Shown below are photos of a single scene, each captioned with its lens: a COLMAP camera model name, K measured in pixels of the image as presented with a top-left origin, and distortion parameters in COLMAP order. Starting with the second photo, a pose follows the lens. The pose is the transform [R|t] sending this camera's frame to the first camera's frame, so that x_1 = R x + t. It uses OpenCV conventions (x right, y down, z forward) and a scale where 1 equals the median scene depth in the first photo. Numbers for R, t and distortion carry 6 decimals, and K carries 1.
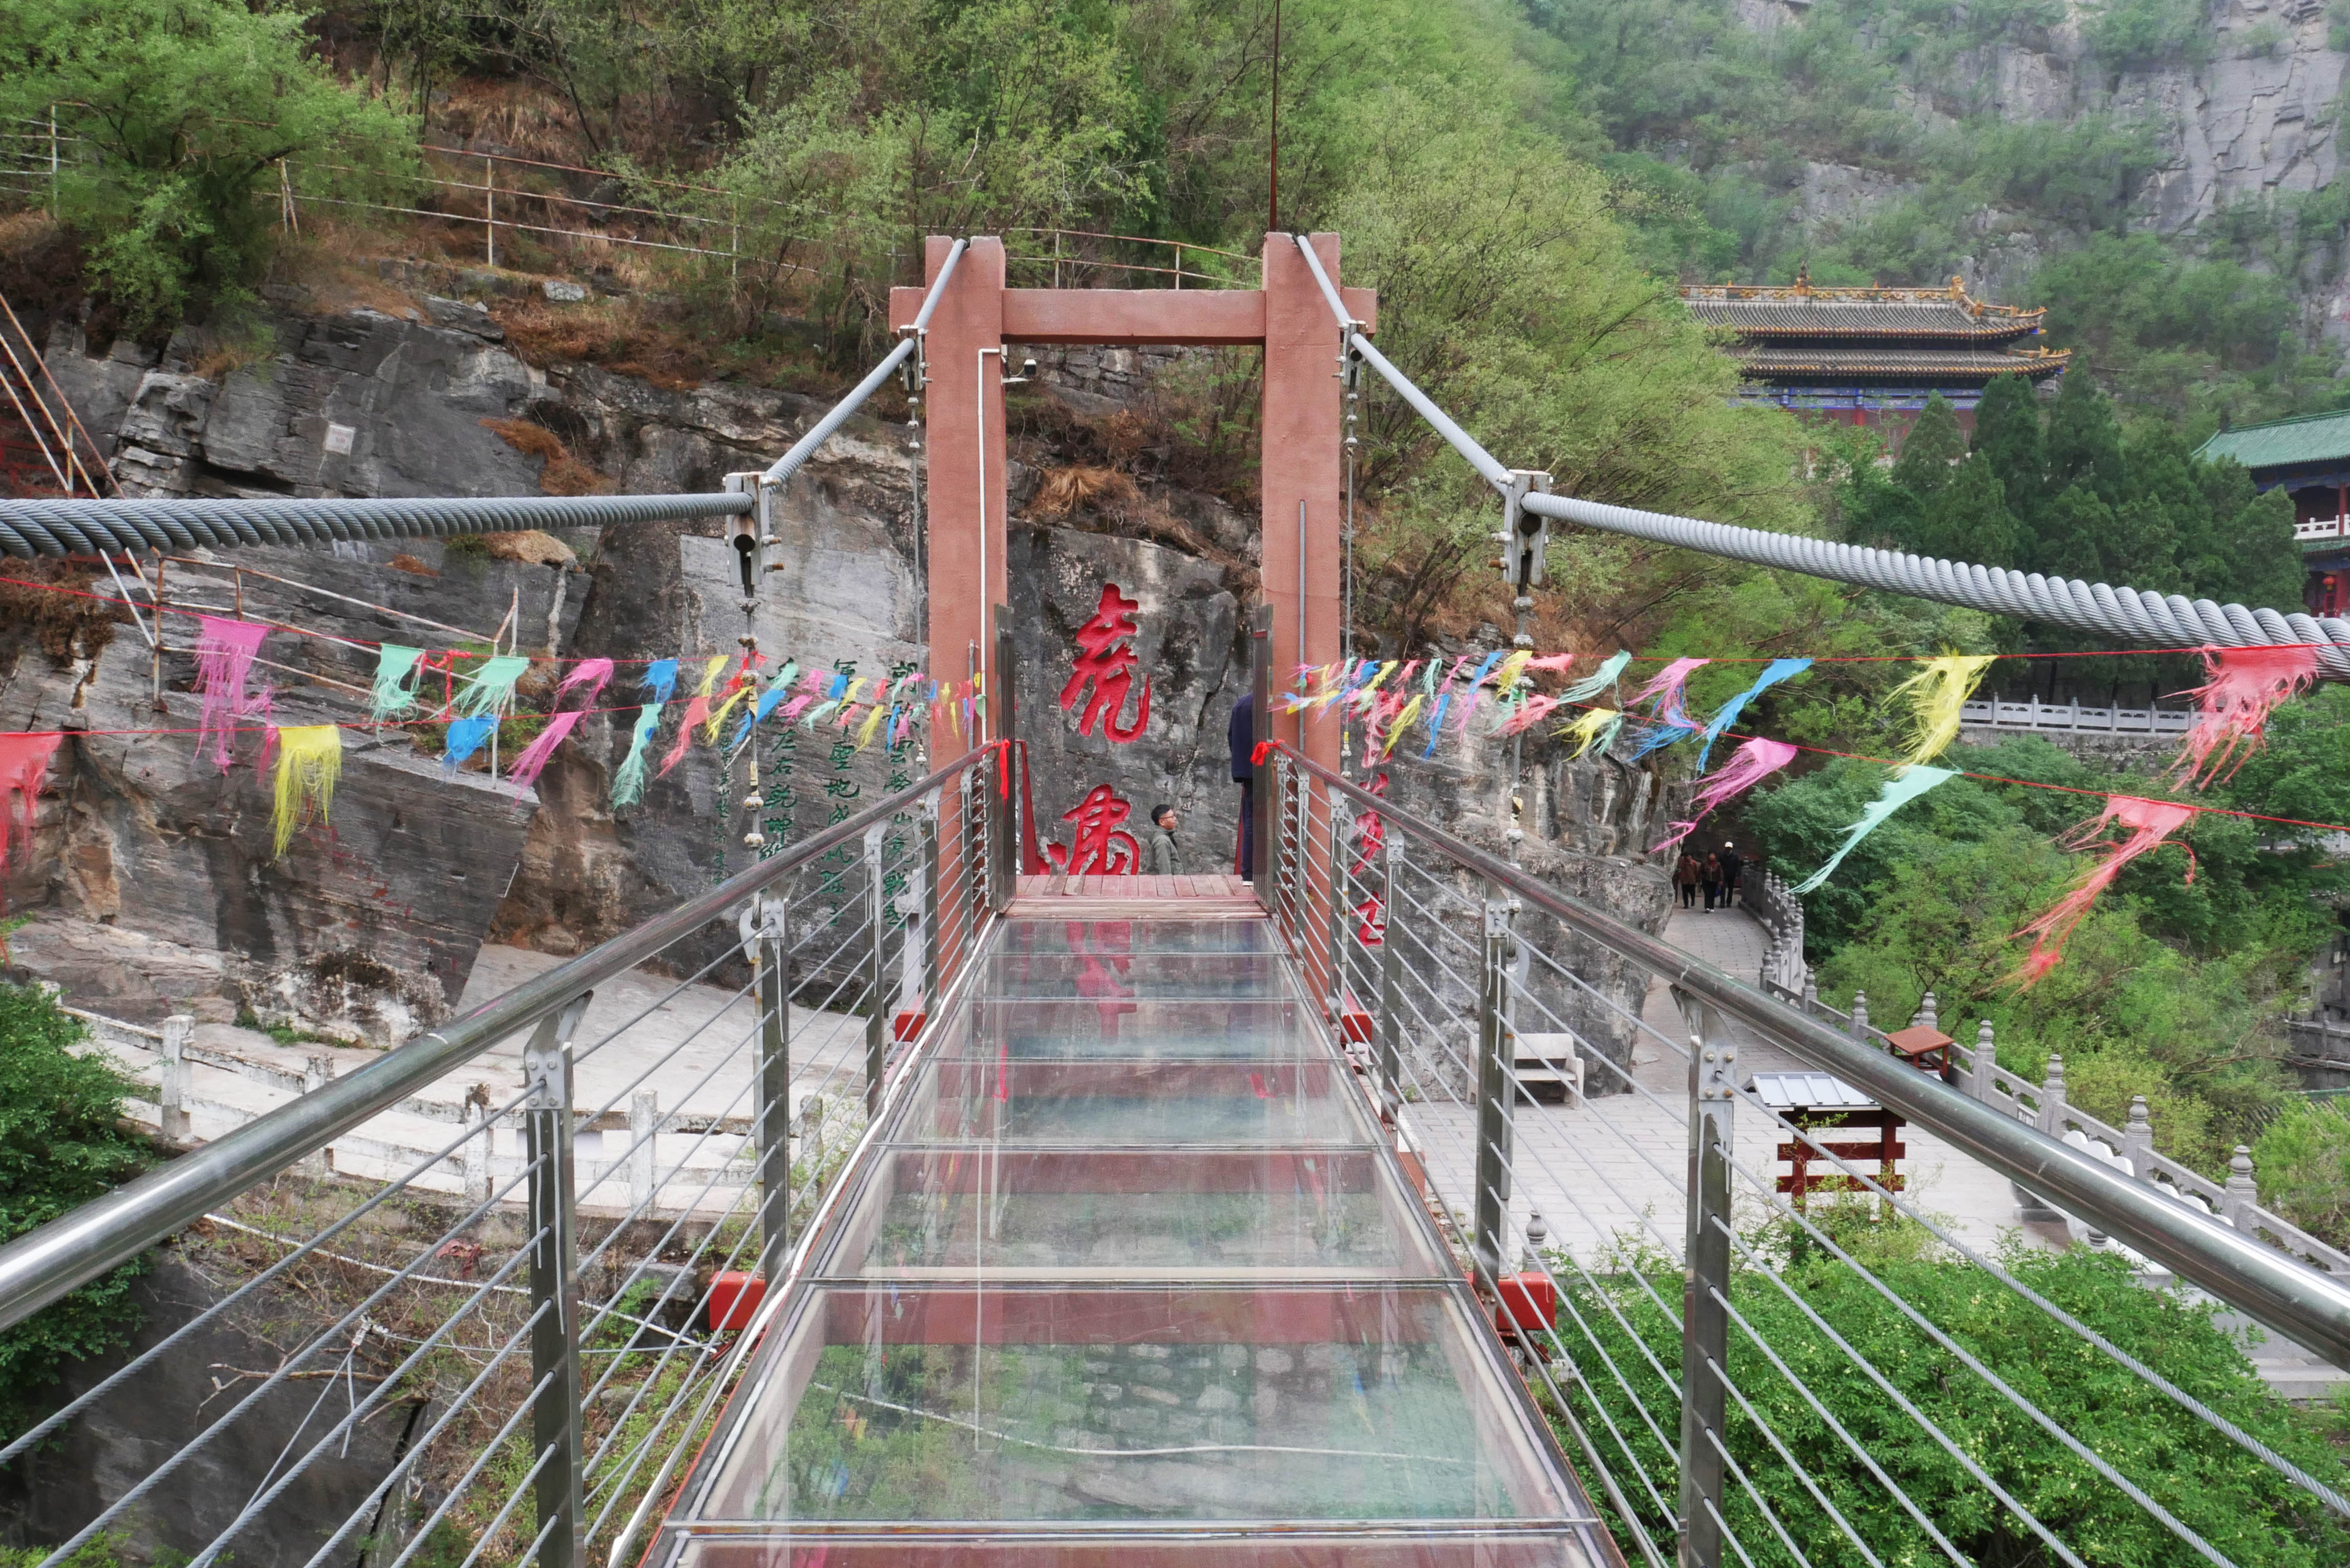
lens RADIAL K [[1959.7, 0, 1179.6], [0, 1959.7, 794.2], [0, 0, 1]] dist [-0.032052, 0.017472]
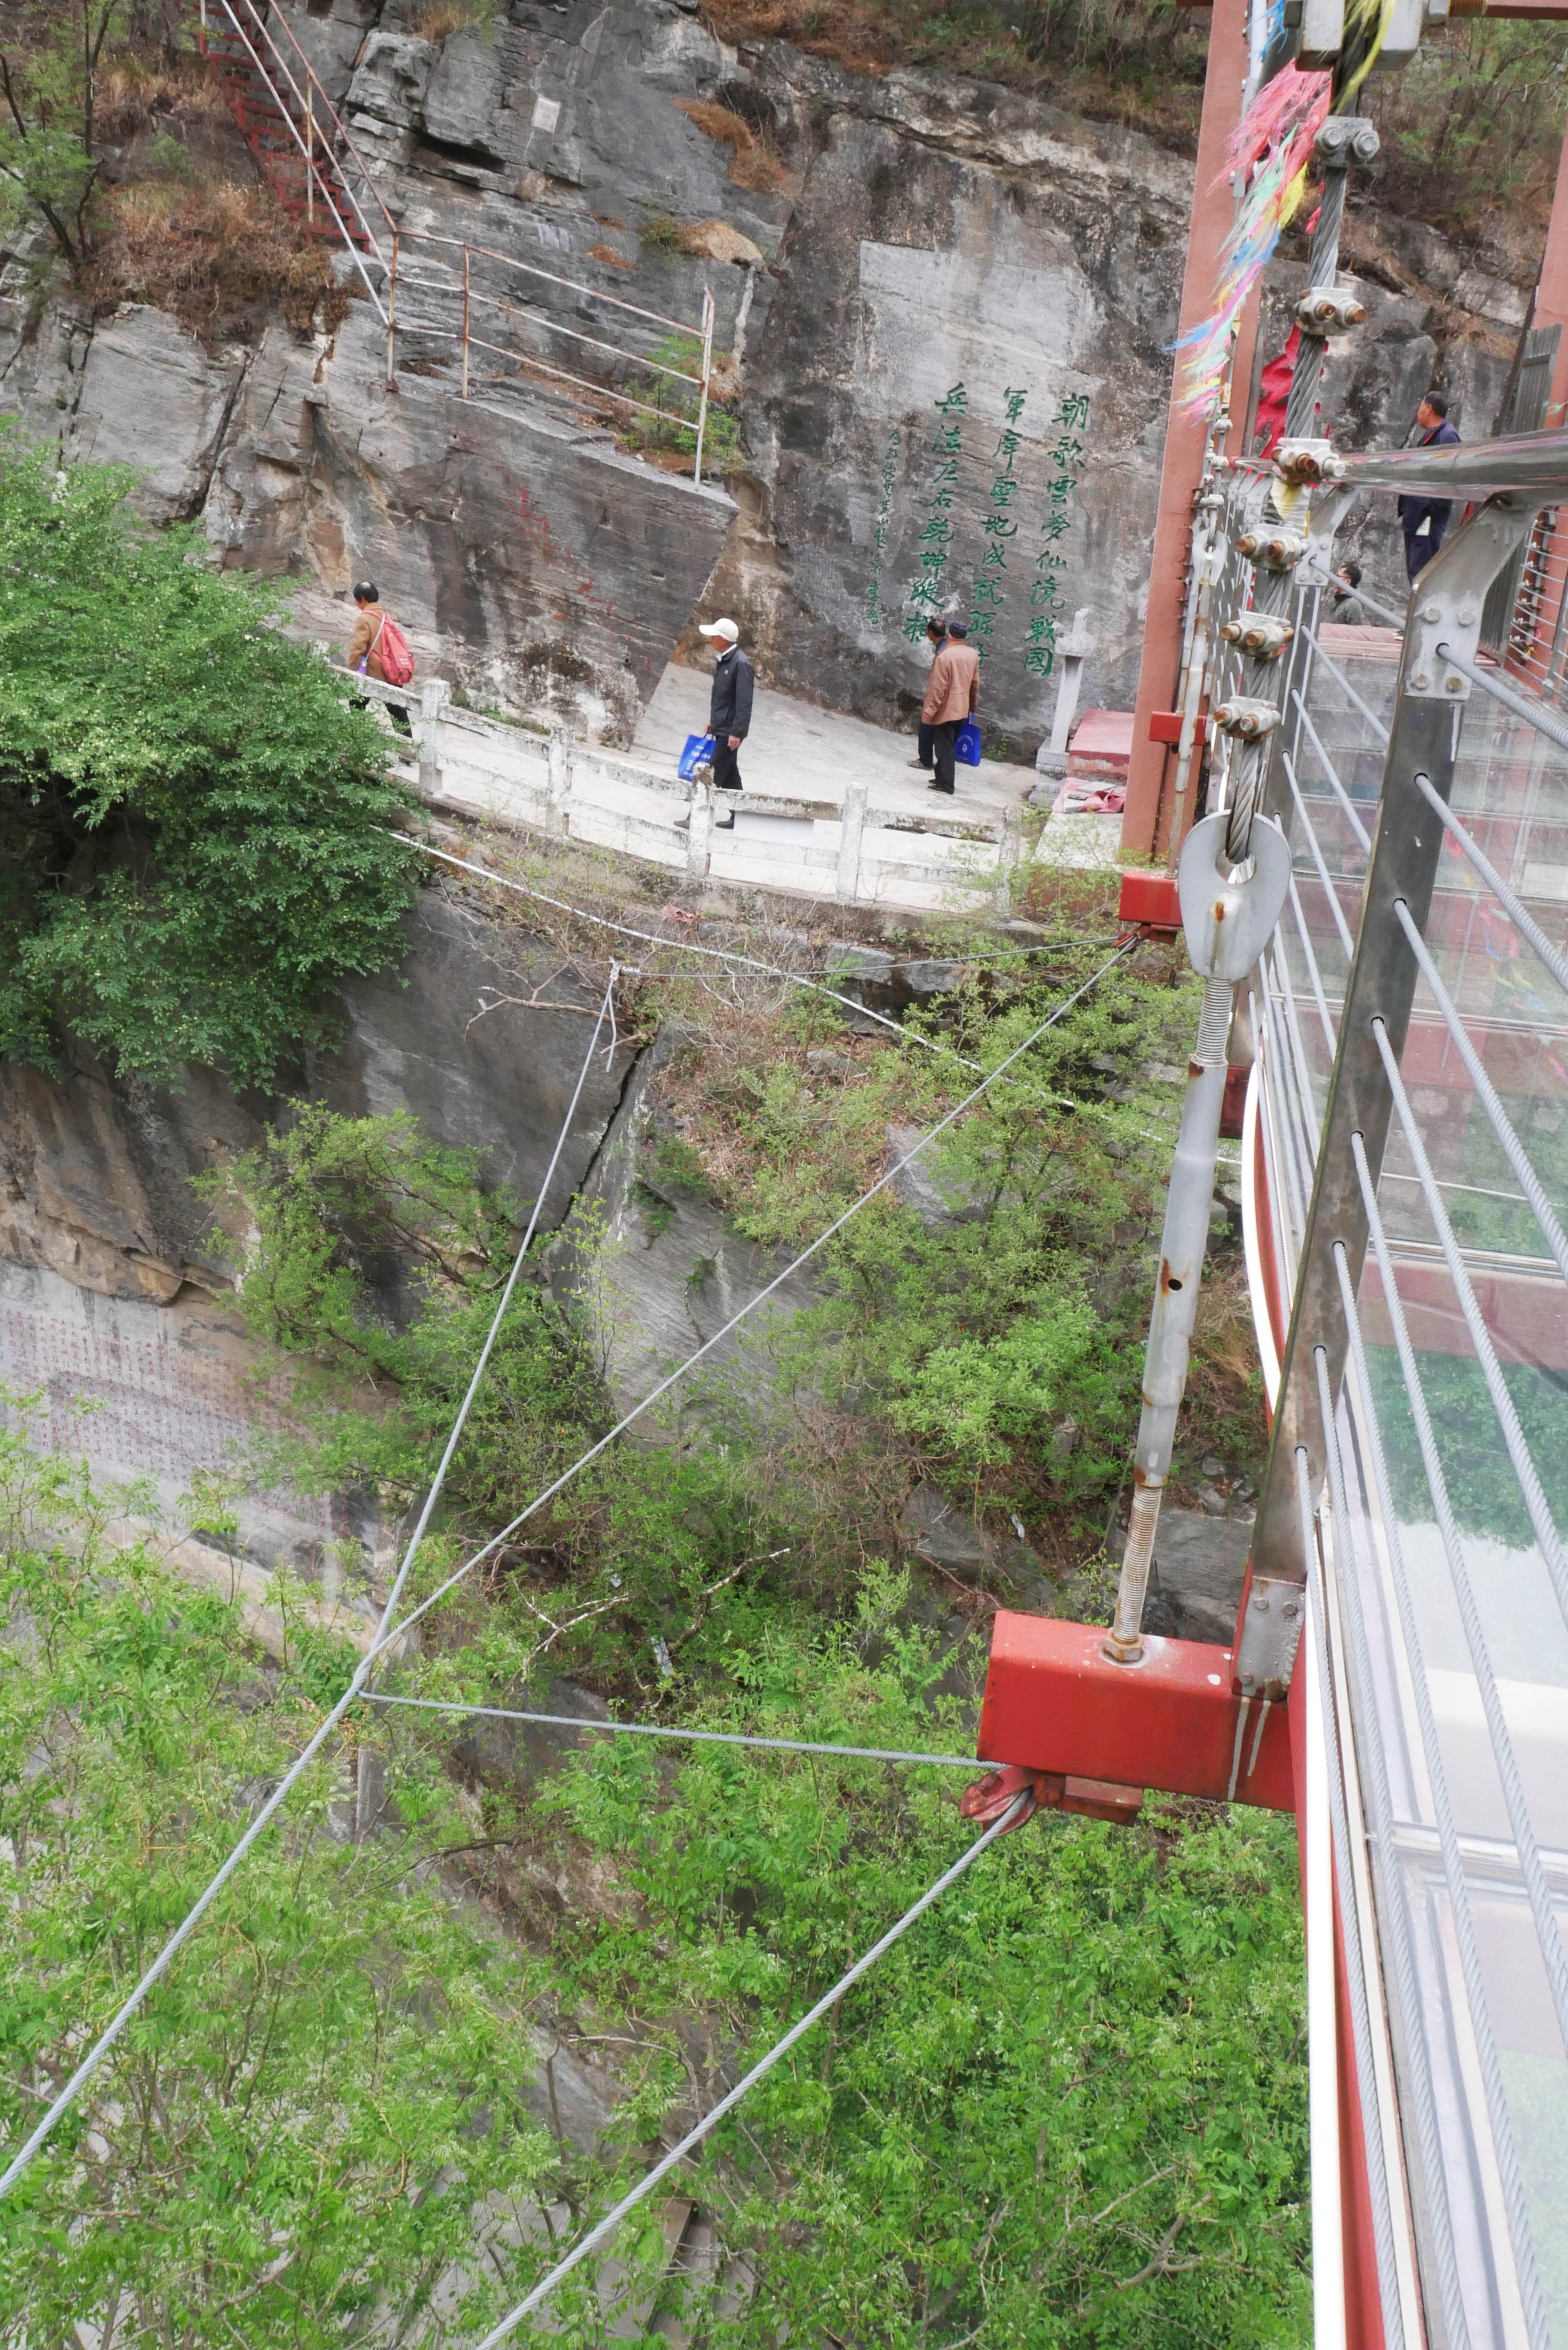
lens RADIAL K [[1959.7, 0, 792.3], [0, 1959.7, 1178.1], [0, 0, 1]] dist [-0.032052, 0.017472]
pose [[0.974782, 0.129204, -0.181951, -0.053679], [-0.070804, 0.952282, 0.296894, 0.025742], [0.211628, -0.276525, 0.937415, -0.039056]]
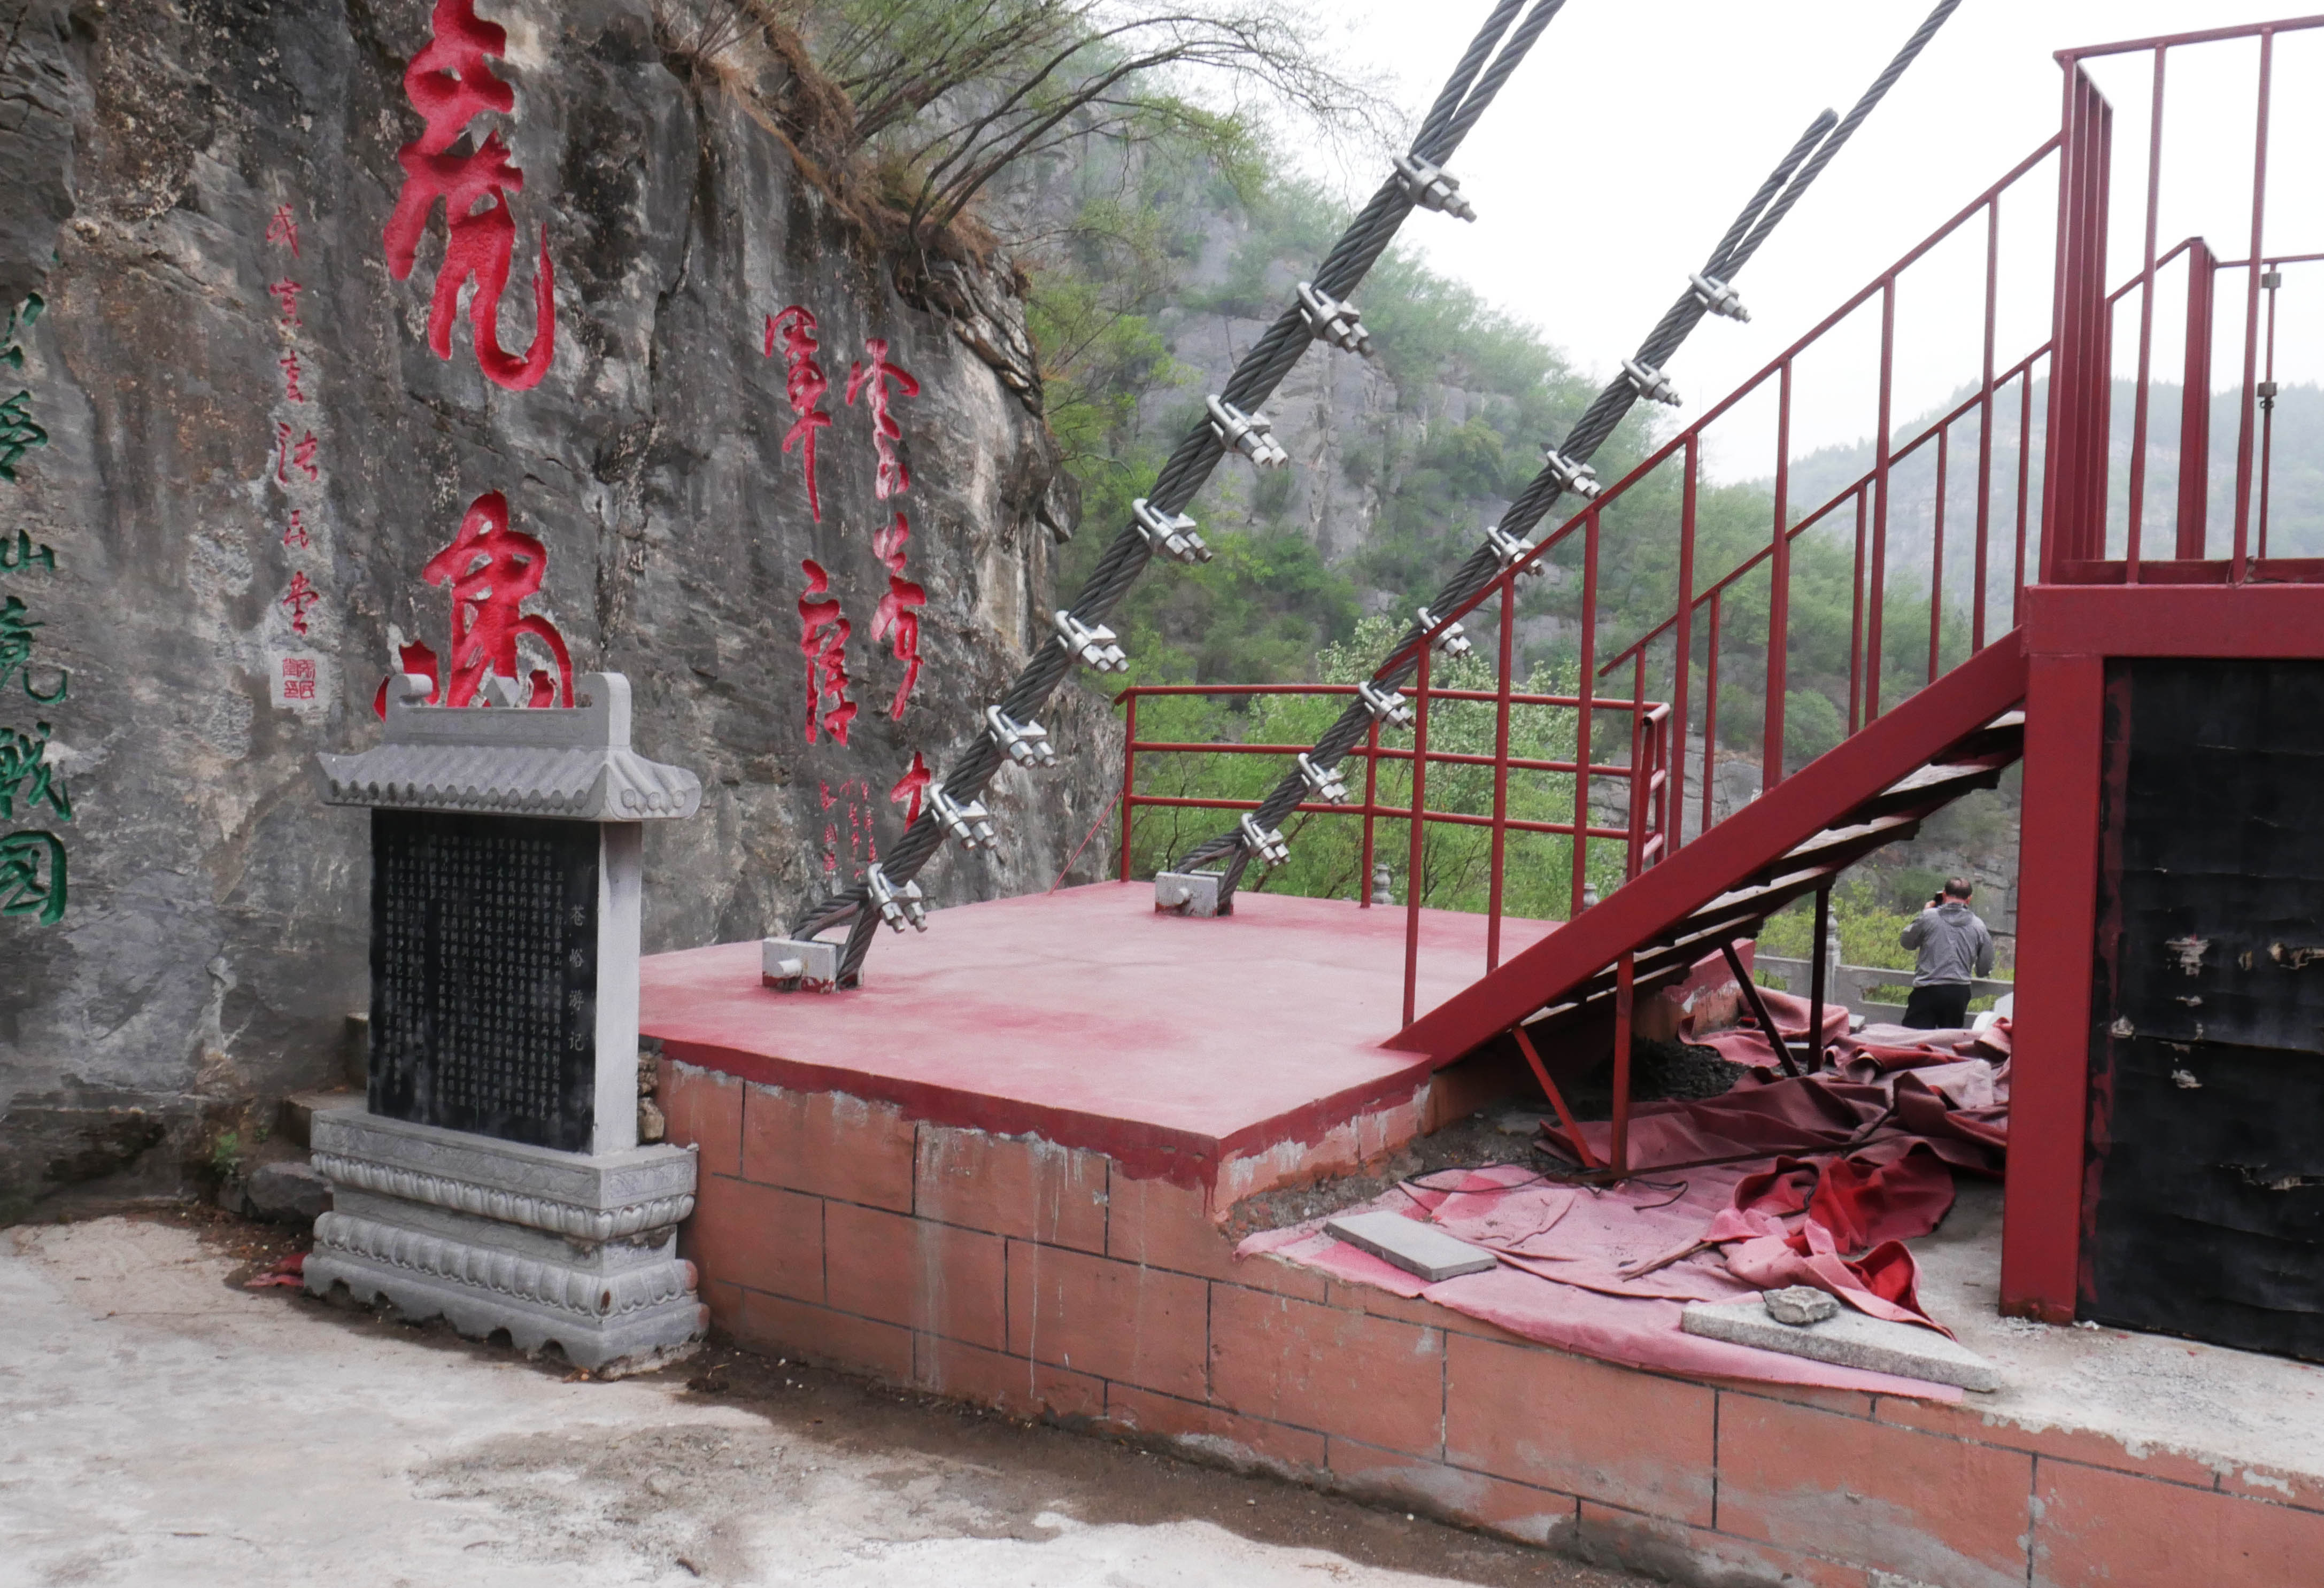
lens RADIAL K [[2056.5, 0, 1161.8], [0, 2056.5, 791.5], [0, 0, 1]] dist [-0.002179, 0.002421]
pose [[0.569239, -0.056118, 0.820254, -0.310611], [0.037202, 0.998404, 0.042488, 0.042960], [-0.821330, 0.006329, 0.570419, 0.701340]]
